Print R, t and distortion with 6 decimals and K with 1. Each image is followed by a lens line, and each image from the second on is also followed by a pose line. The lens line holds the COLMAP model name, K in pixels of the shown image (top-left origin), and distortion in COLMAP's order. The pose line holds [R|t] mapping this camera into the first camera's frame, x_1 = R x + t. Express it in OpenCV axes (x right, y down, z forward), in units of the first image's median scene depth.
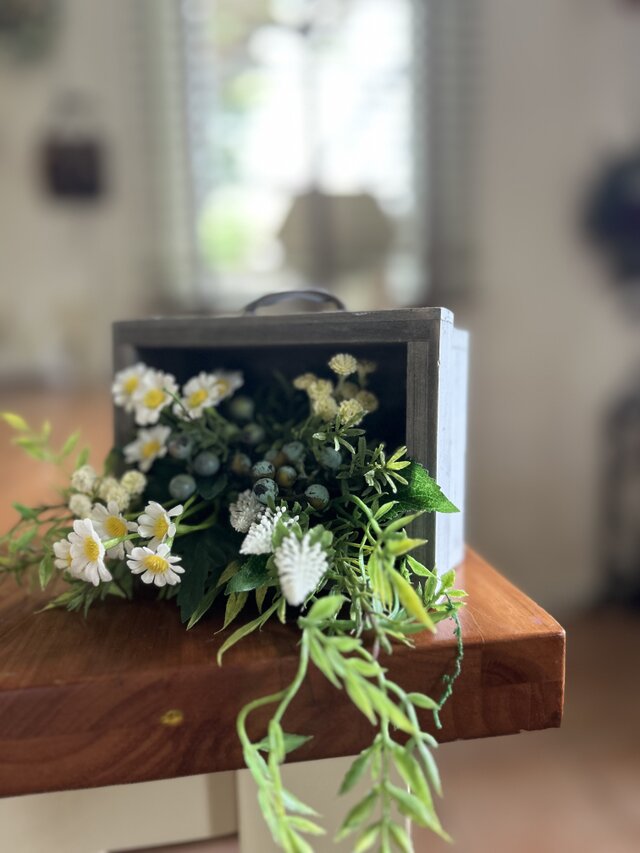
lens RADIAL K [[660.0, 0, 320.9], [0, 660.0, 426.3], [0, 0, 1]] dist [0.021933, -0.060551]
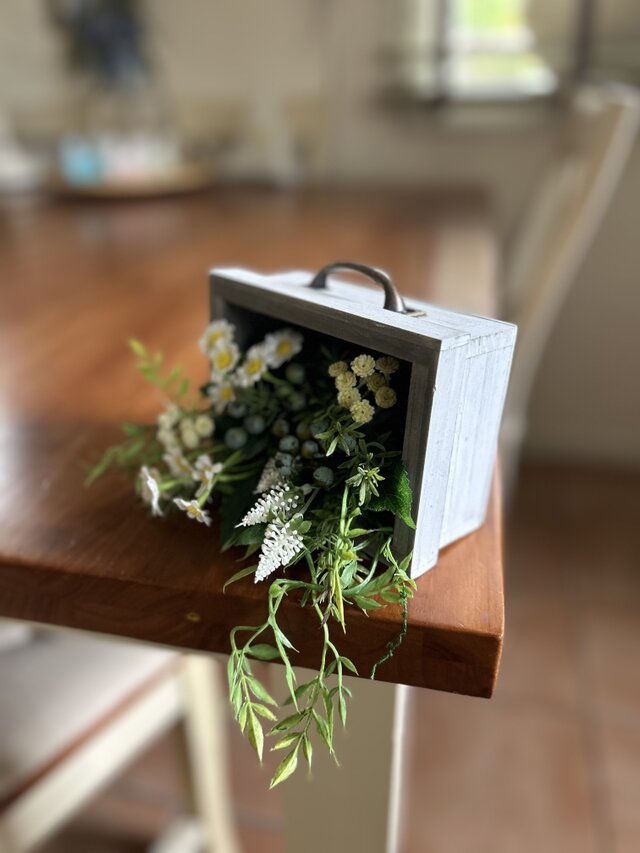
lens RADIAL K [[660.0, 0, 318.0], [0, 660.0, 427.7], [0, 0, 1]] dist [0.021933, -0.060551]
pose [[0.929494, 0.180414, -0.321700, 0.356050], [-0.069861, 0.942531, 0.326733, -0.371052], [0.362159, -0.281222, 0.888681, -0.046383]]
